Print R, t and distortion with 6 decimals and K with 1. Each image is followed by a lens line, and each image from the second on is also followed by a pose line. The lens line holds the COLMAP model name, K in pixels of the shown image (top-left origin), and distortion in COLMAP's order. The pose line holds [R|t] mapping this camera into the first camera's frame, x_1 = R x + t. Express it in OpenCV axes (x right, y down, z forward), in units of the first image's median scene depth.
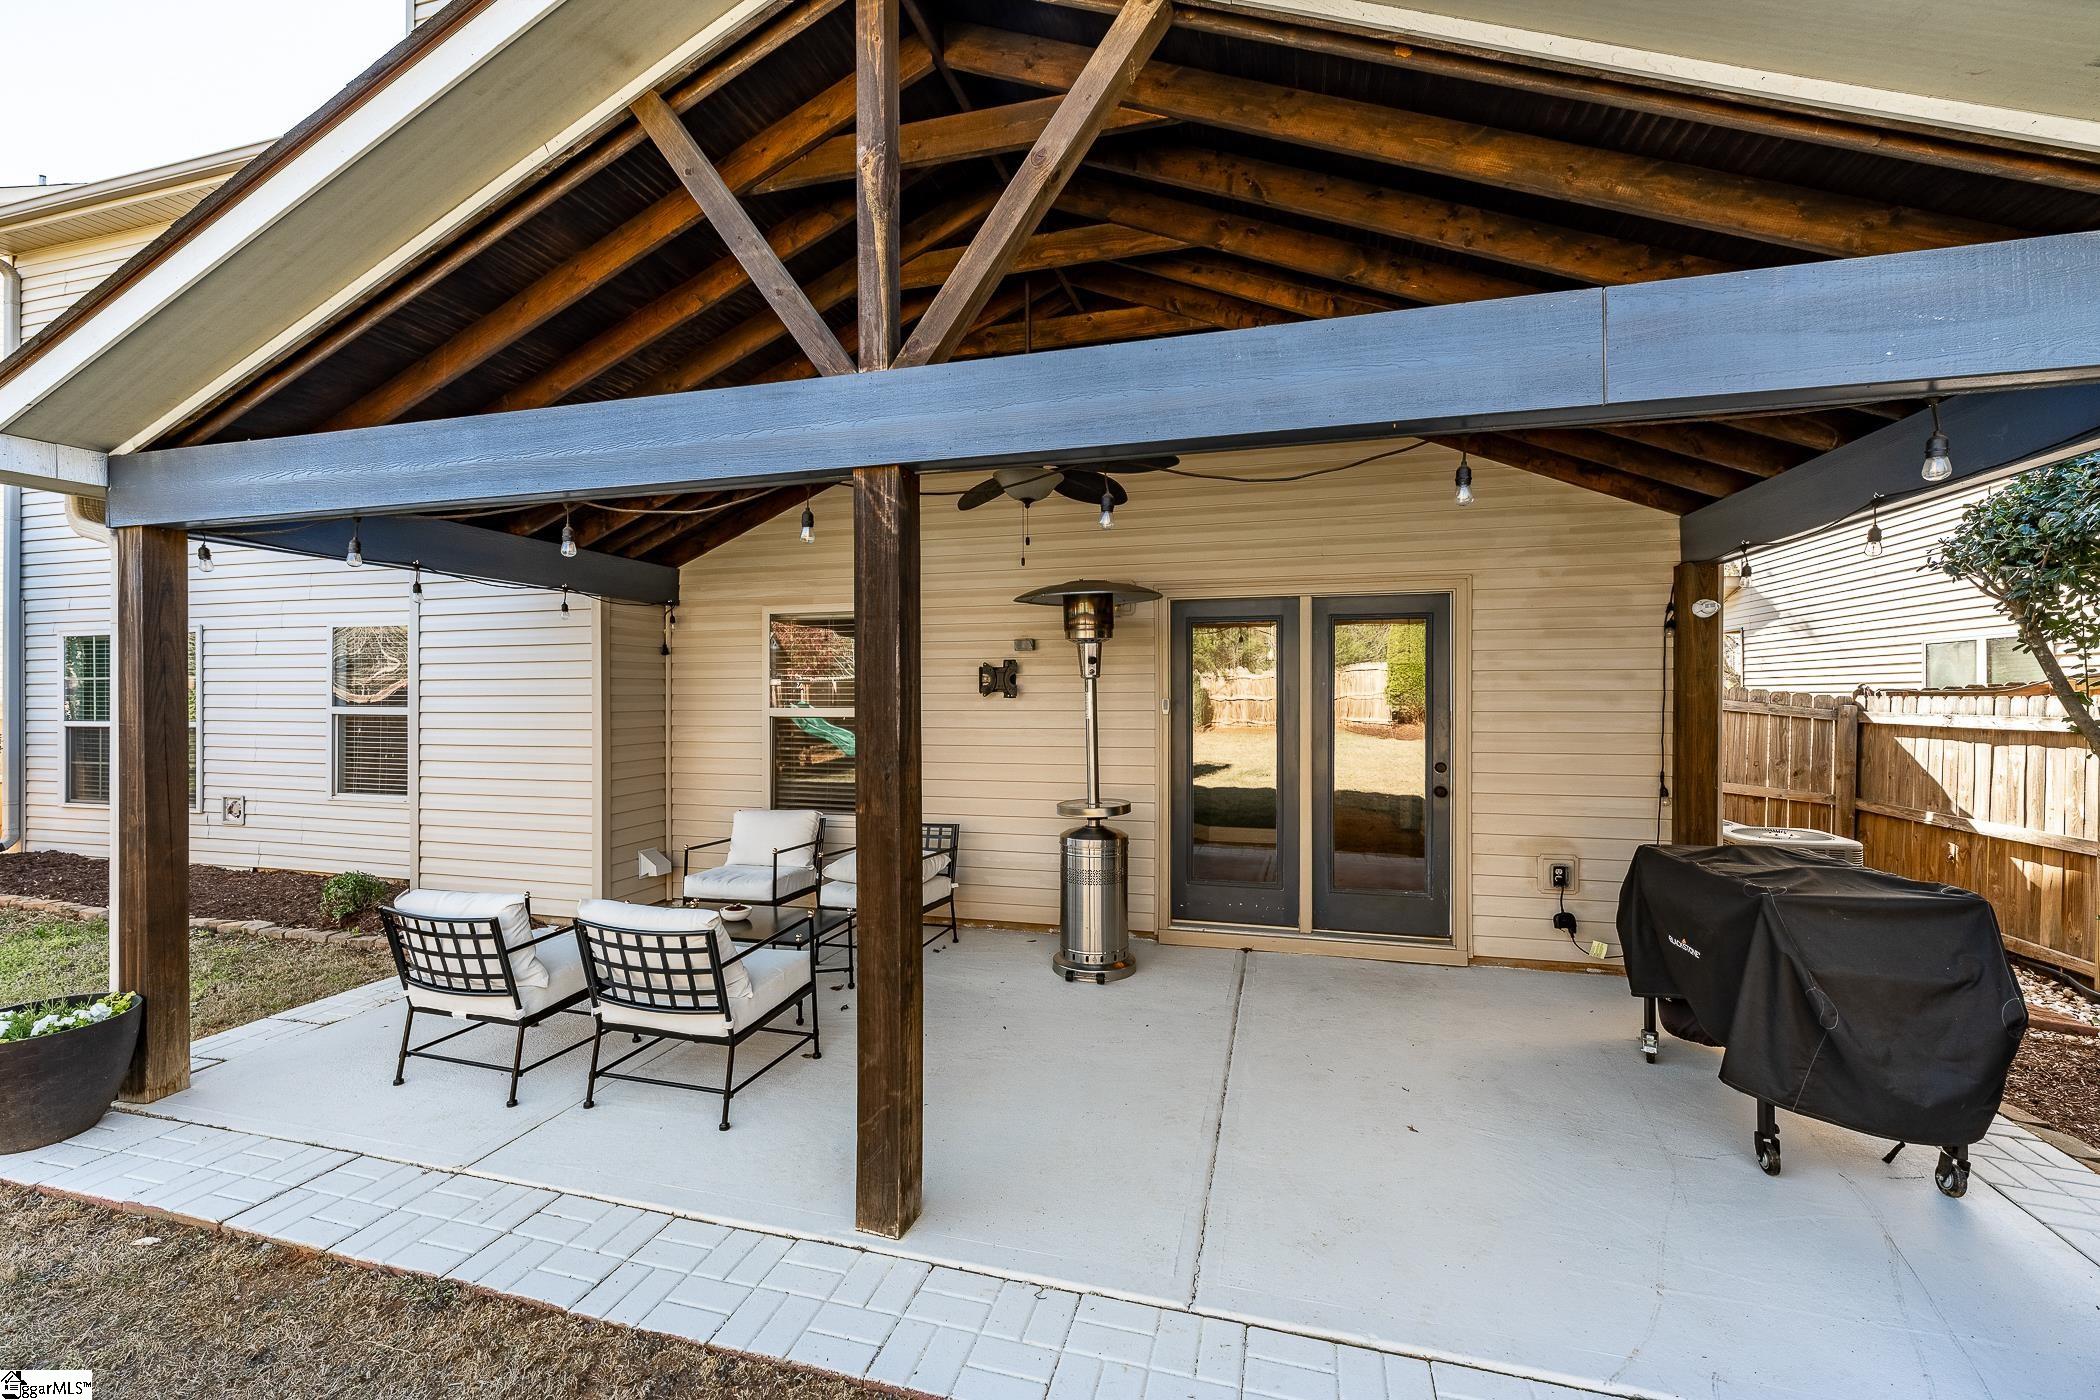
lens RADIAL K [[864.0, 0, 1047.8], [0, 864.0, 704.7], [0, 0, 1]] dist [-0.002926, 0.001360]
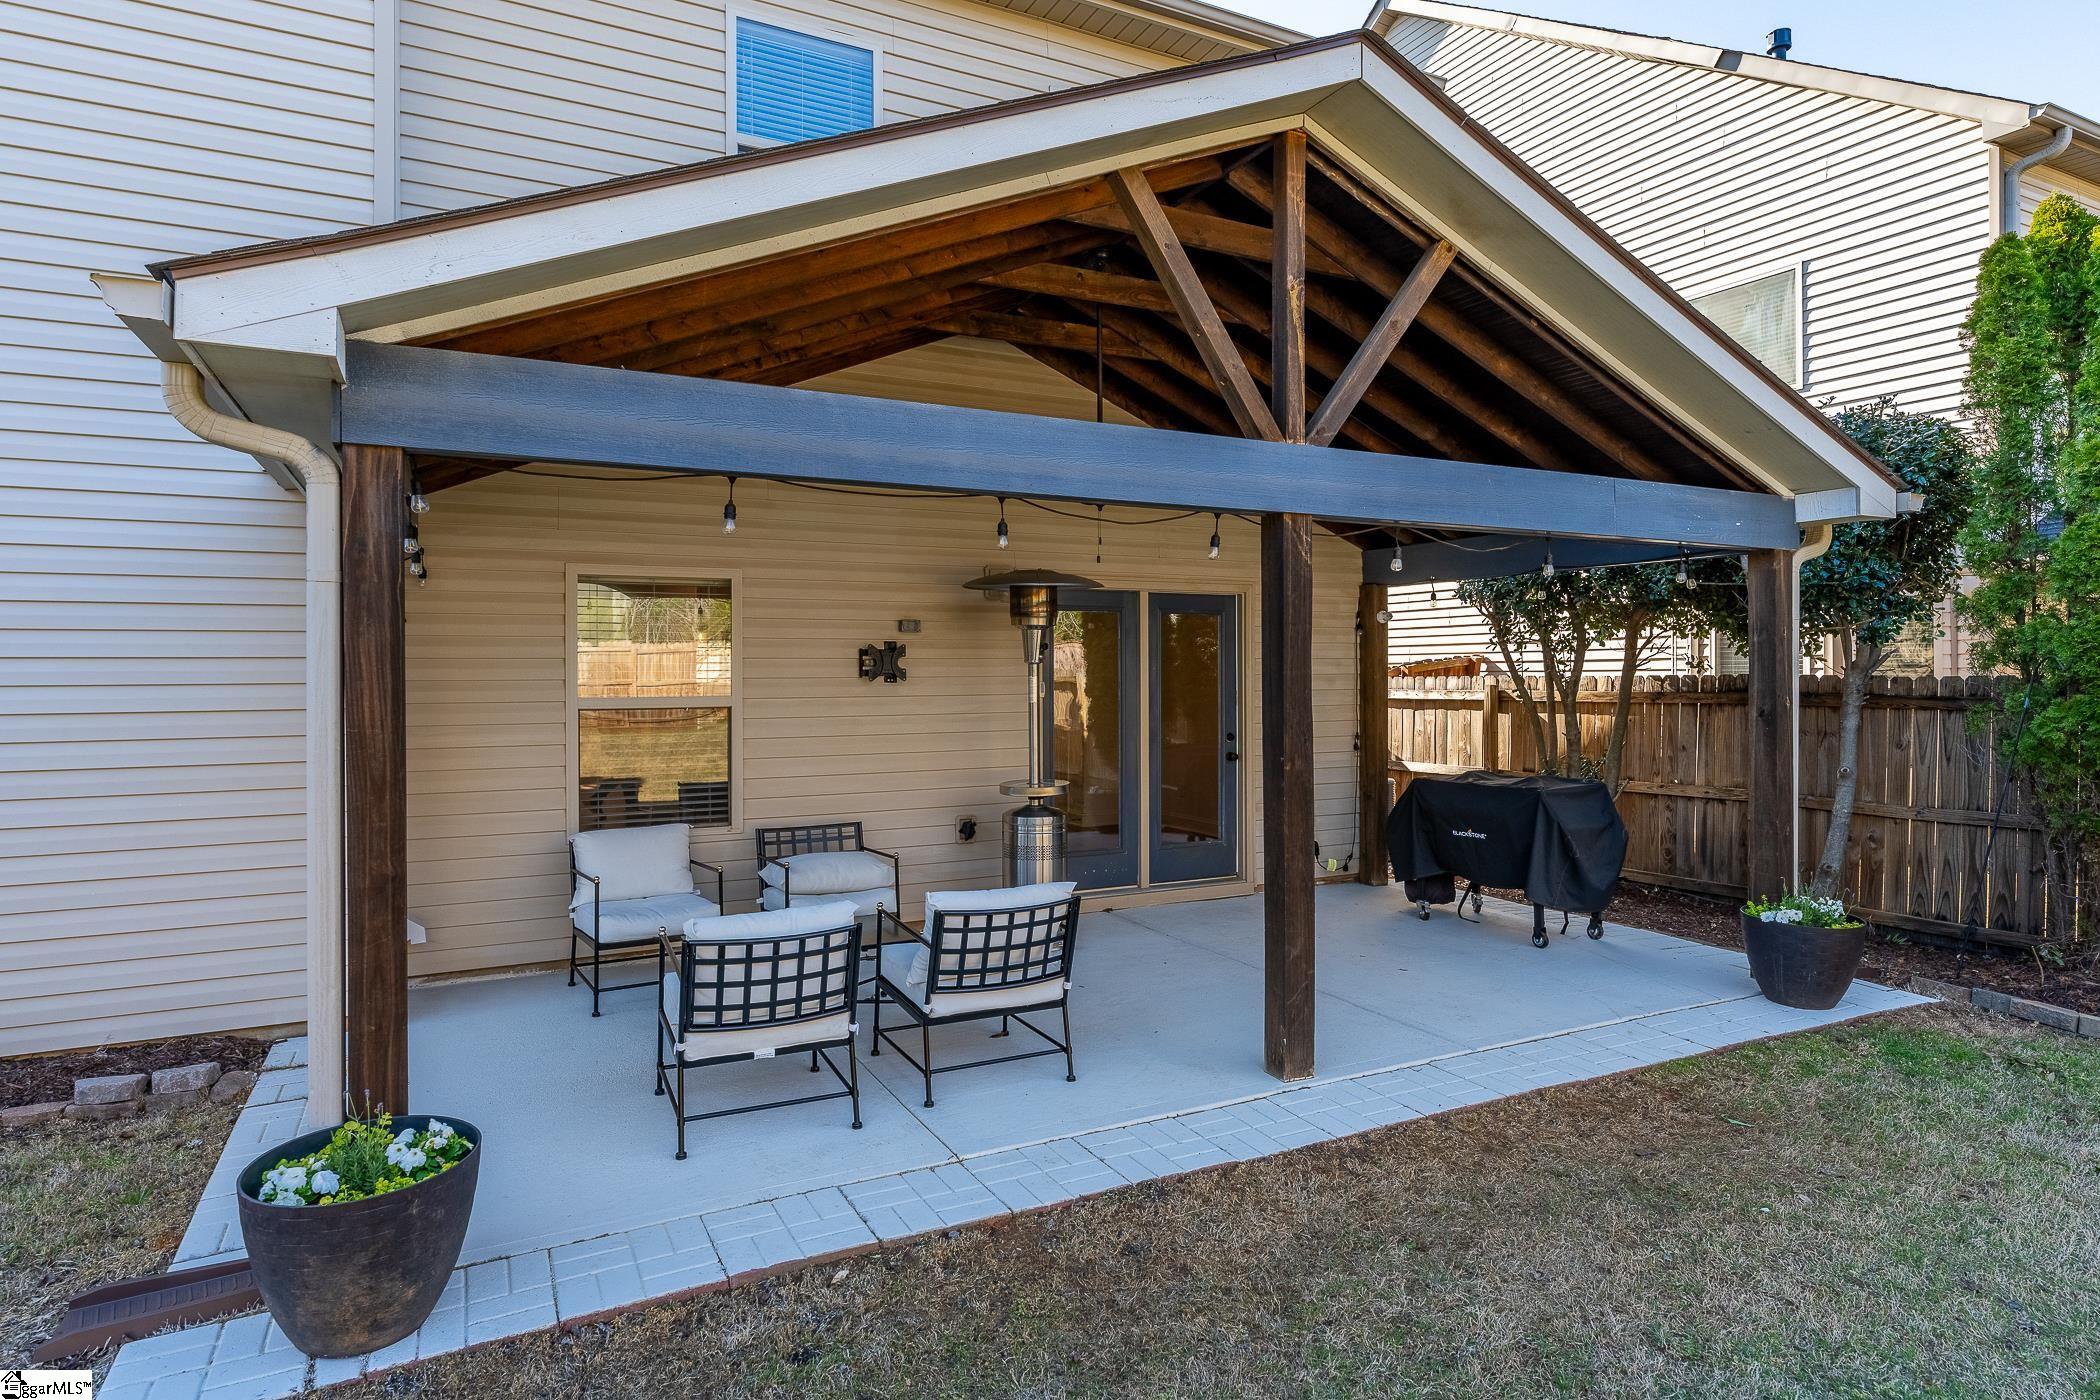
lens RADIAL K [[1151.4, 0, 1046.8], [0, 1151.4, 685.6], [0, 0, 1]] dist [-0.007057, -0.000728]
pose [[0.737653, -0.008434, 0.675128, -0.909712], [0.009479, 0.999953, 0.002135, -0.006435], [-0.675114, 0.004825, 0.737698, -0.035564]]
